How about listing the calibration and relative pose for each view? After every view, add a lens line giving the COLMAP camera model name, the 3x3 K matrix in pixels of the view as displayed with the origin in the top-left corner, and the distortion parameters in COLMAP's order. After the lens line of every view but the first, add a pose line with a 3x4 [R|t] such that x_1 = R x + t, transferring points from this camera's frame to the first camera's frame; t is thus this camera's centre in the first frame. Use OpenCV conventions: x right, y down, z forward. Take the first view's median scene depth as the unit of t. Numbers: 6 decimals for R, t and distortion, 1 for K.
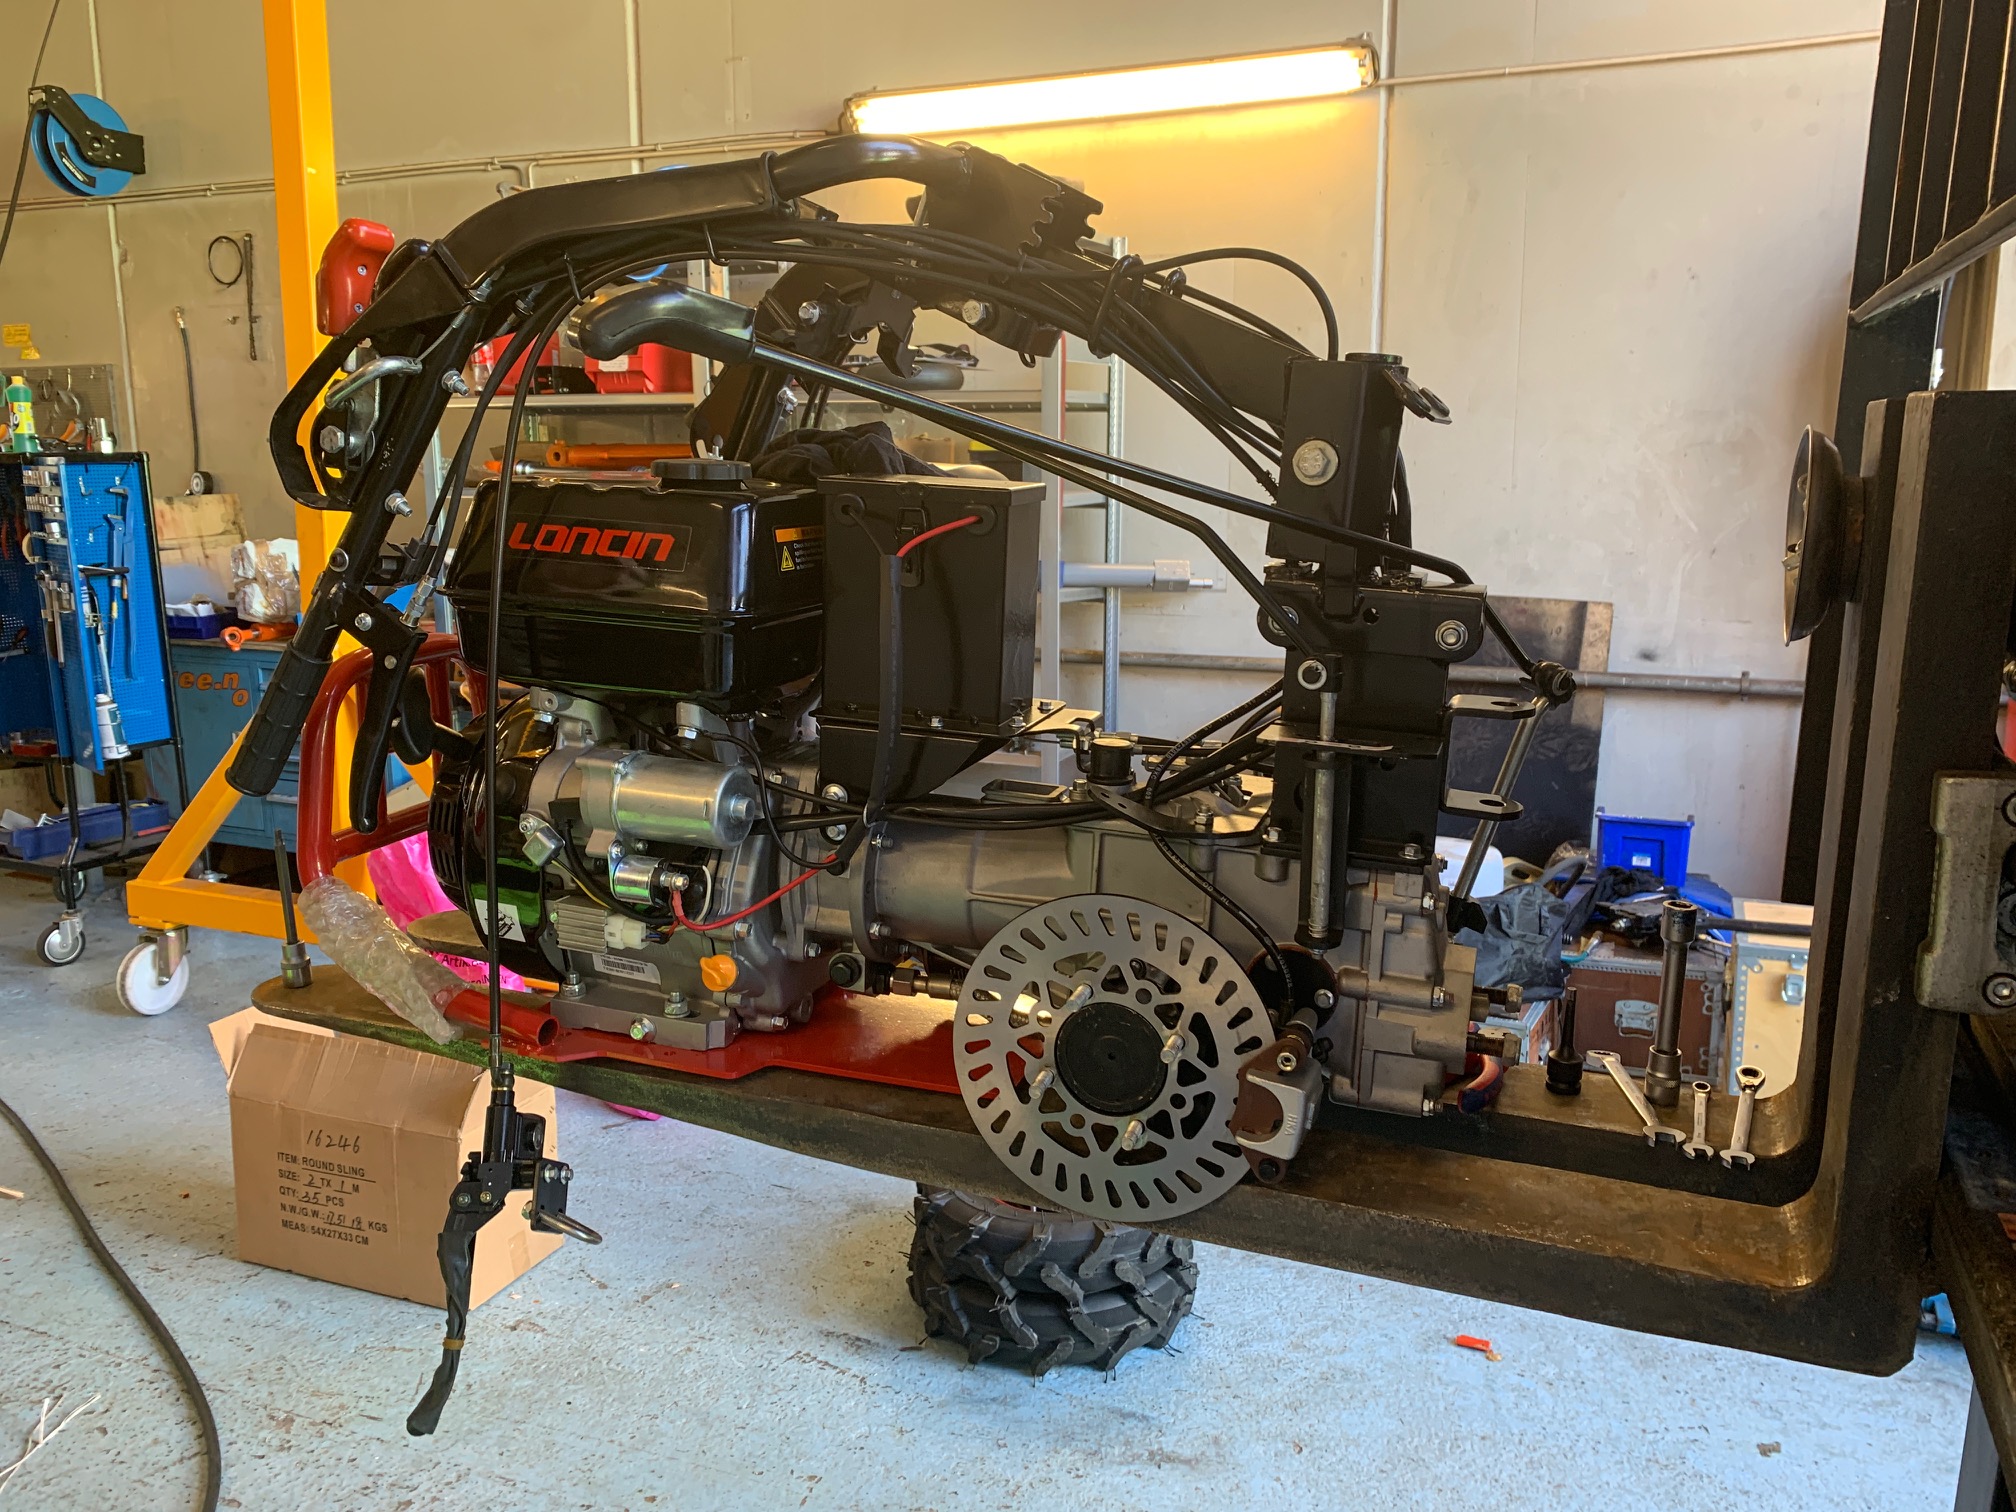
lens RADIAL K [[1548.7, 0, 999.8], [0, 1548.7, 713.5], [0, 0, 1]] dist [0.060160, -0.087763]
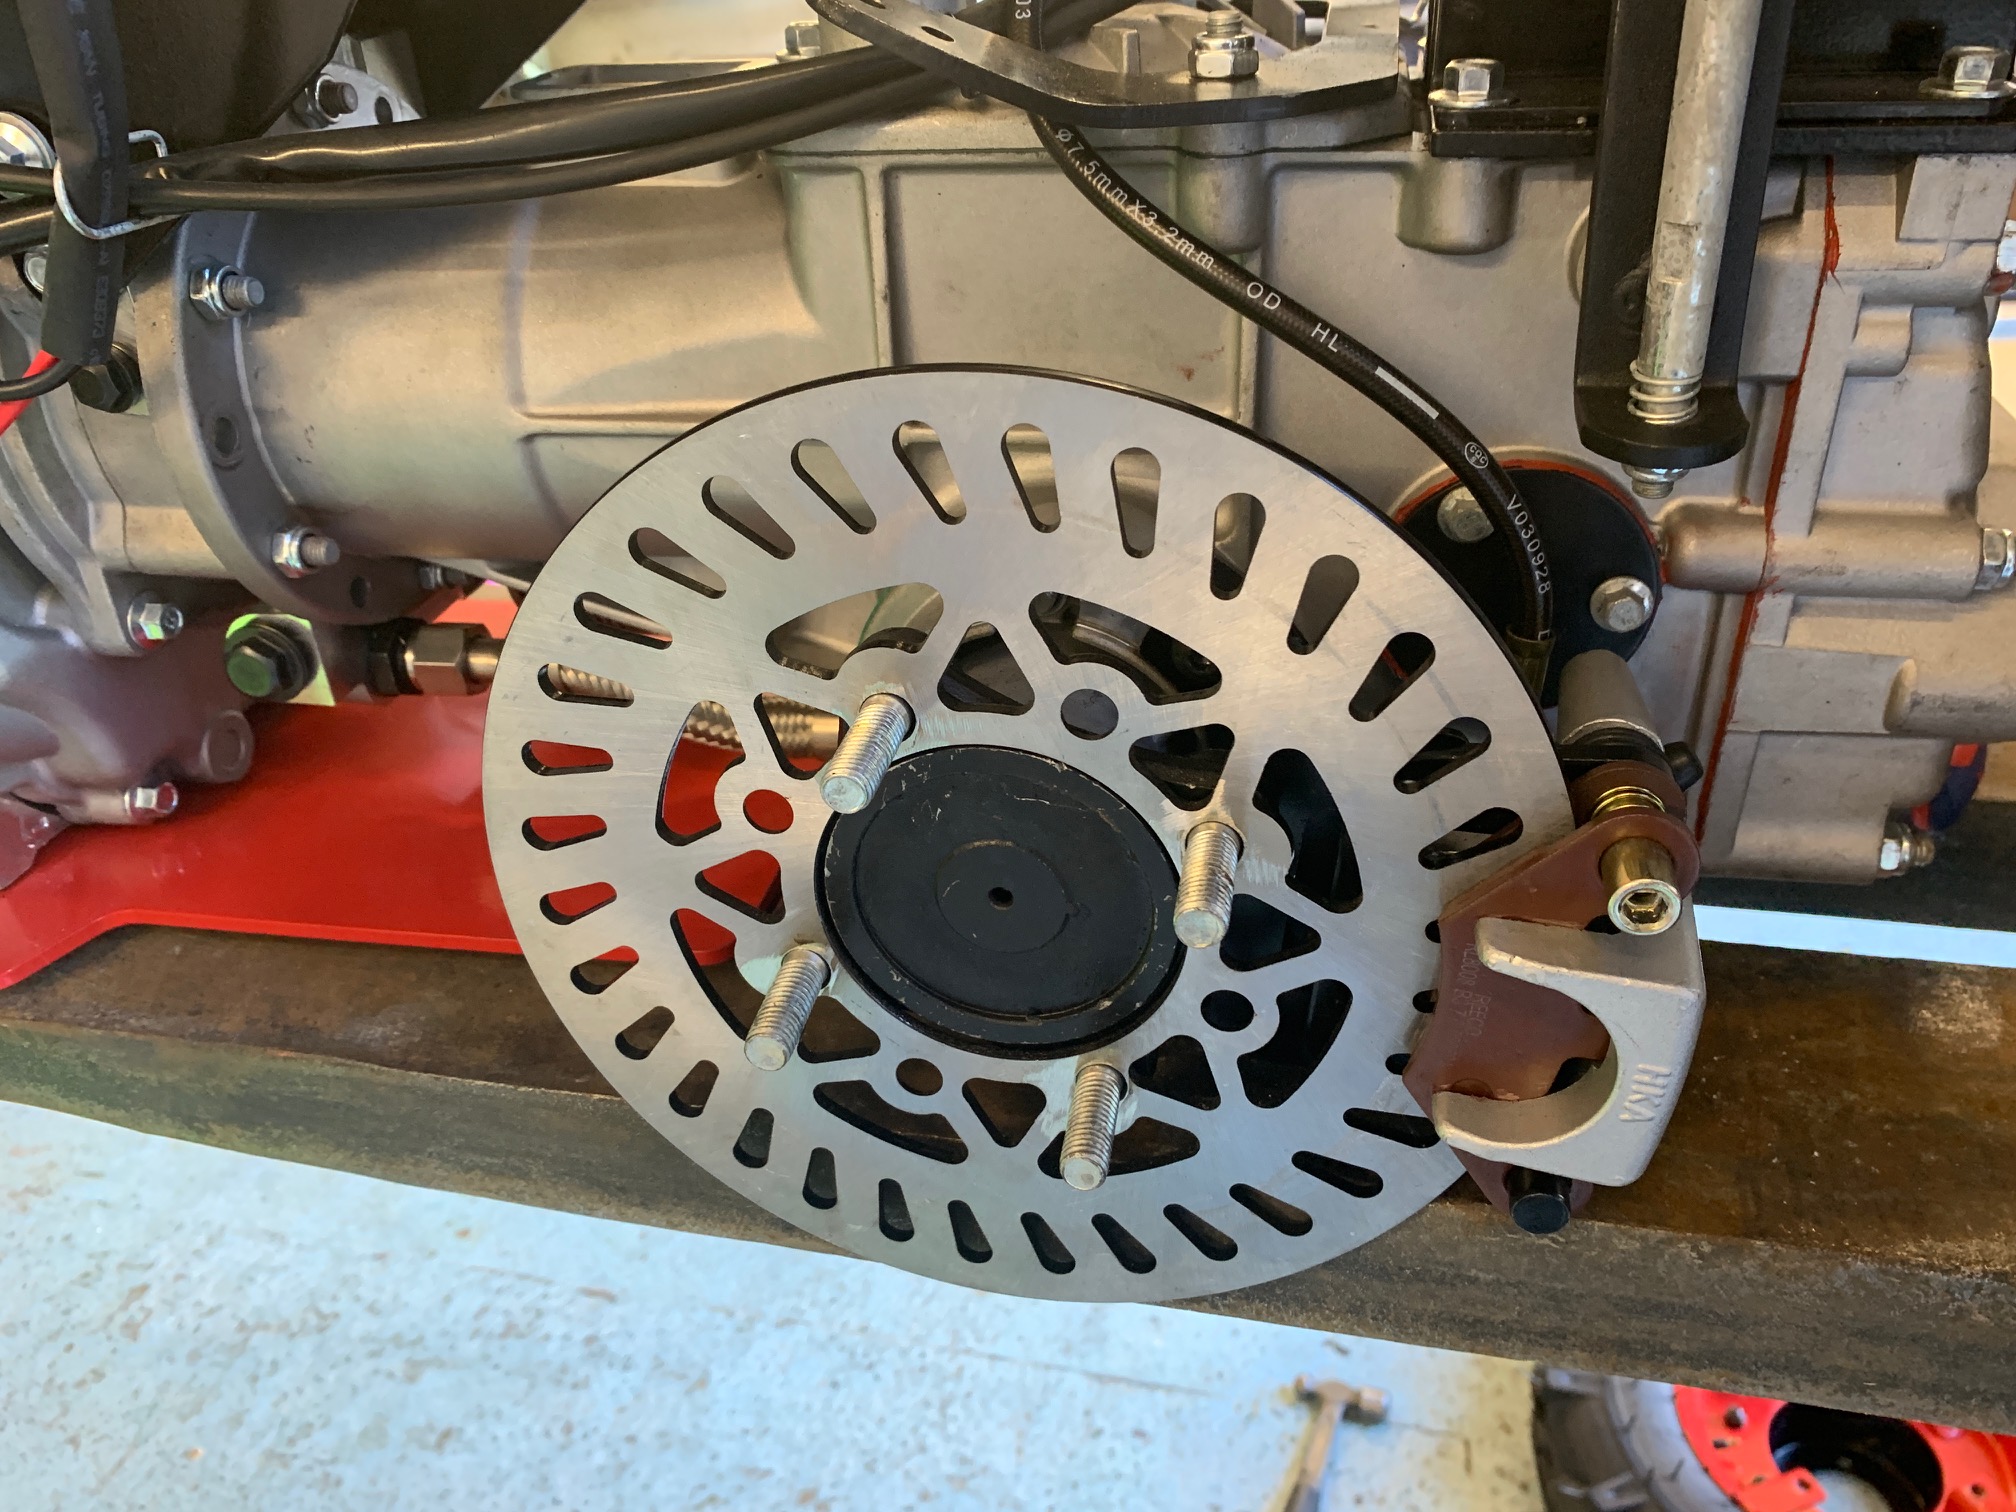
lens RADIAL K [[1548.7, 0, 999.8], [0, 1548.7, 713.5], [0, 0, 1]] dist [0.060160, -0.087763]
pose [[0.988358, -0.138844, 0.062212, 0.057000], [0.111287, 0.938565, 0.326665, 0.084861], [-0.103746, -0.315939, 0.943090, 0.710880]]
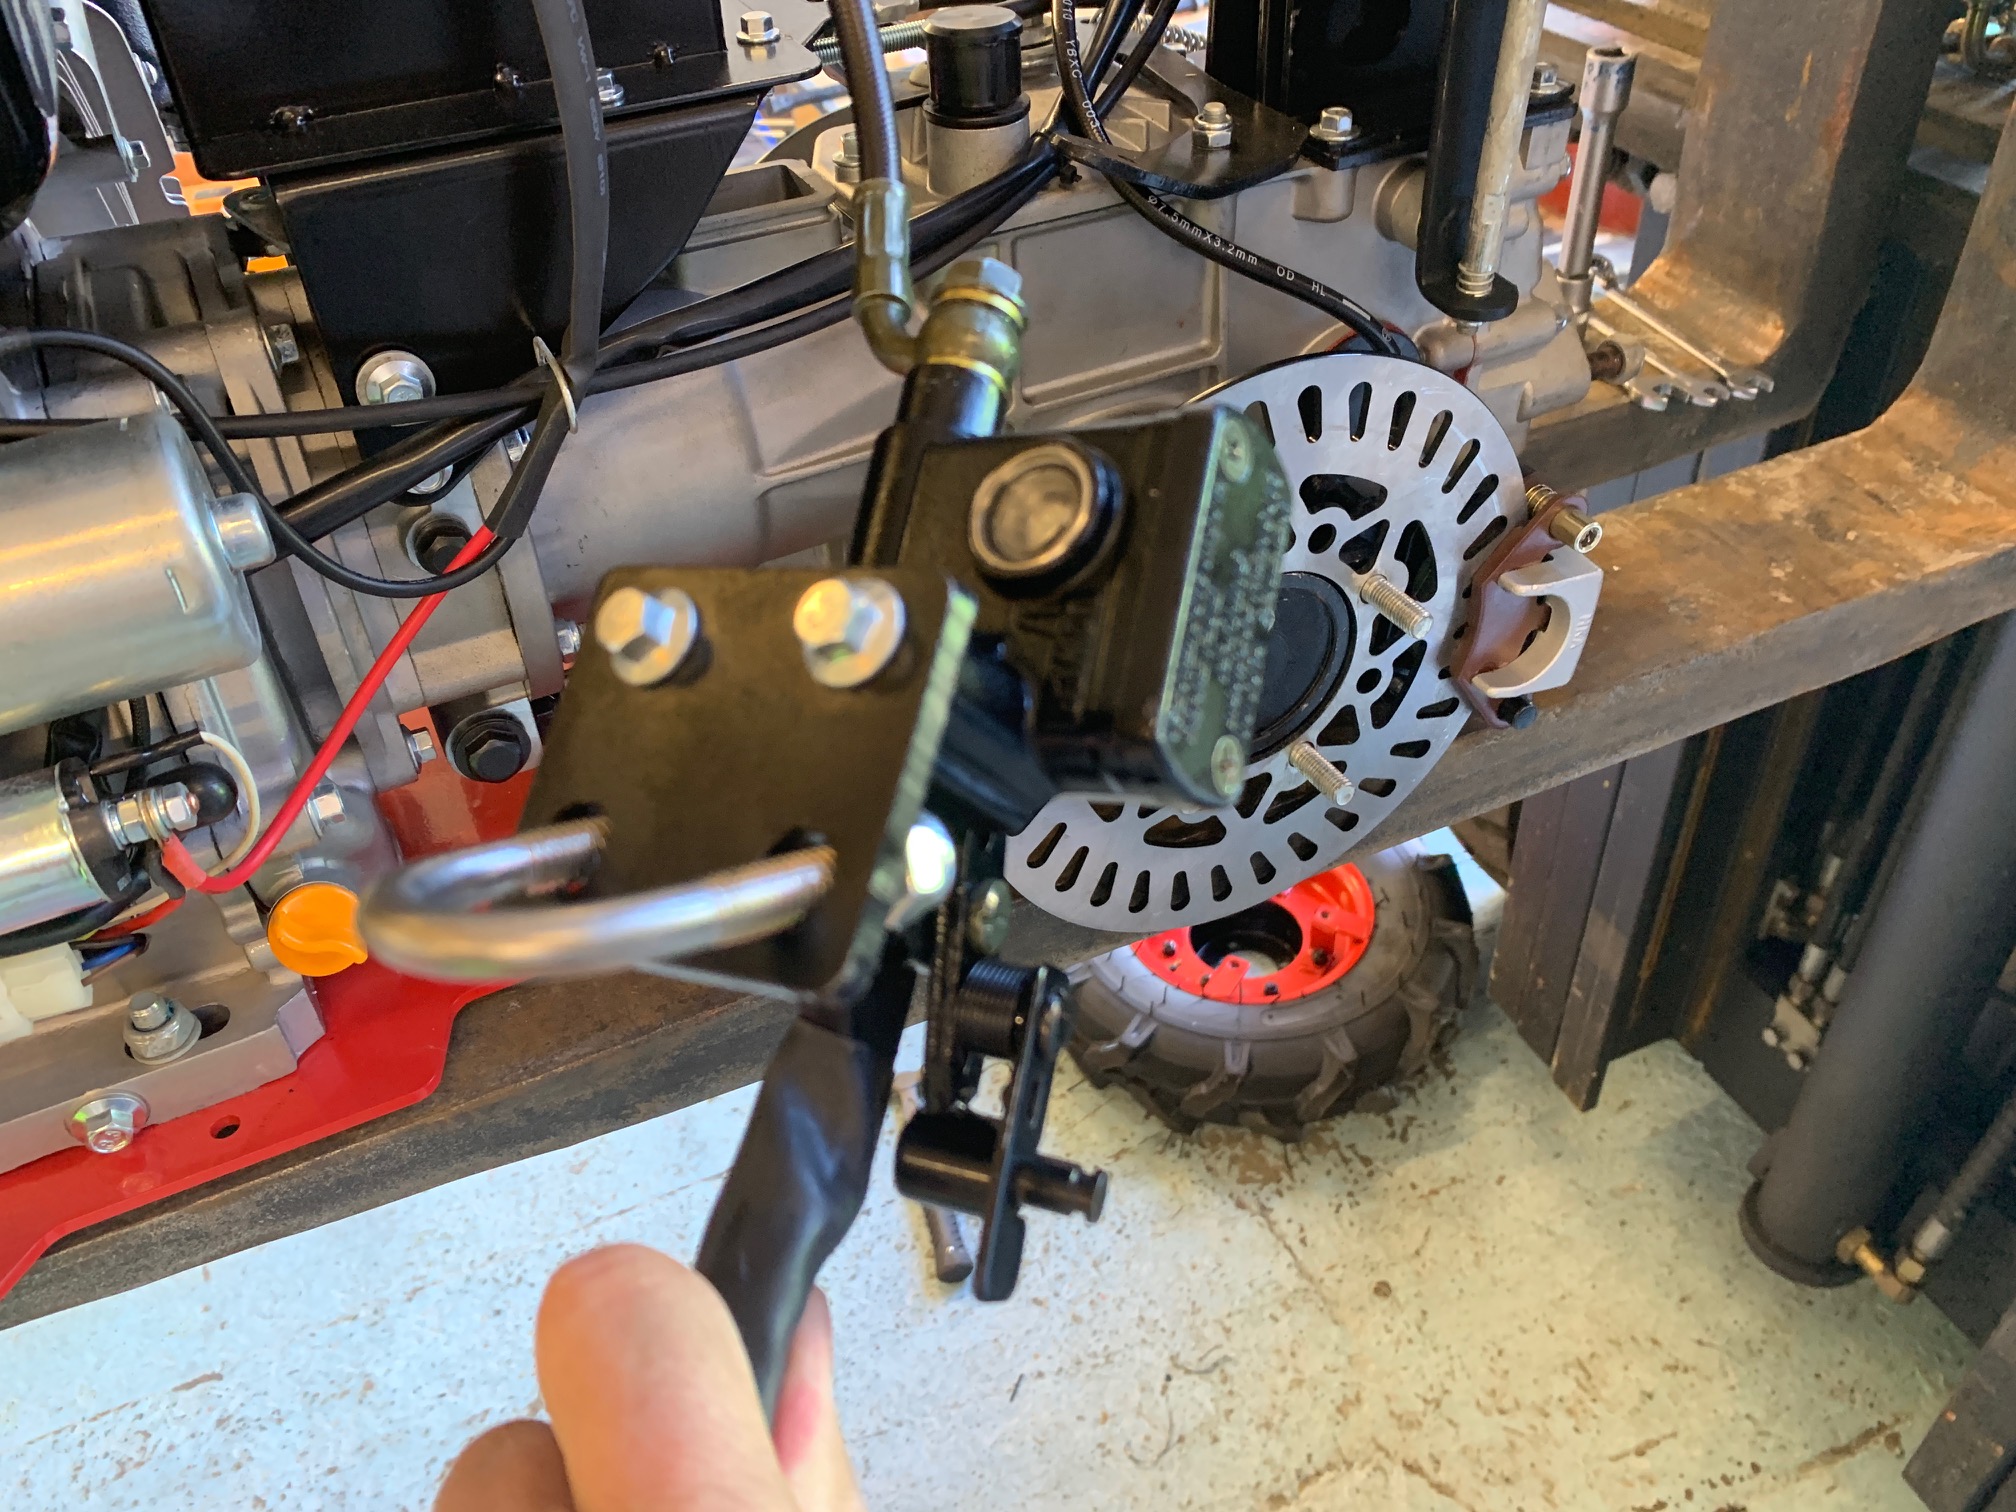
lens RADIAL K [[1510.6, 0, 956.3], [0, 1510.6, 731.4], [0, 0, 1]] dist [0.058767, 0.001412]
pose [[0.718677, -0.494204, 0.489147, -0.251468], [0.214987, 0.826920, 0.519600, -0.042594], [-0.661274, -0.268264, 0.700536, 0.697998]]
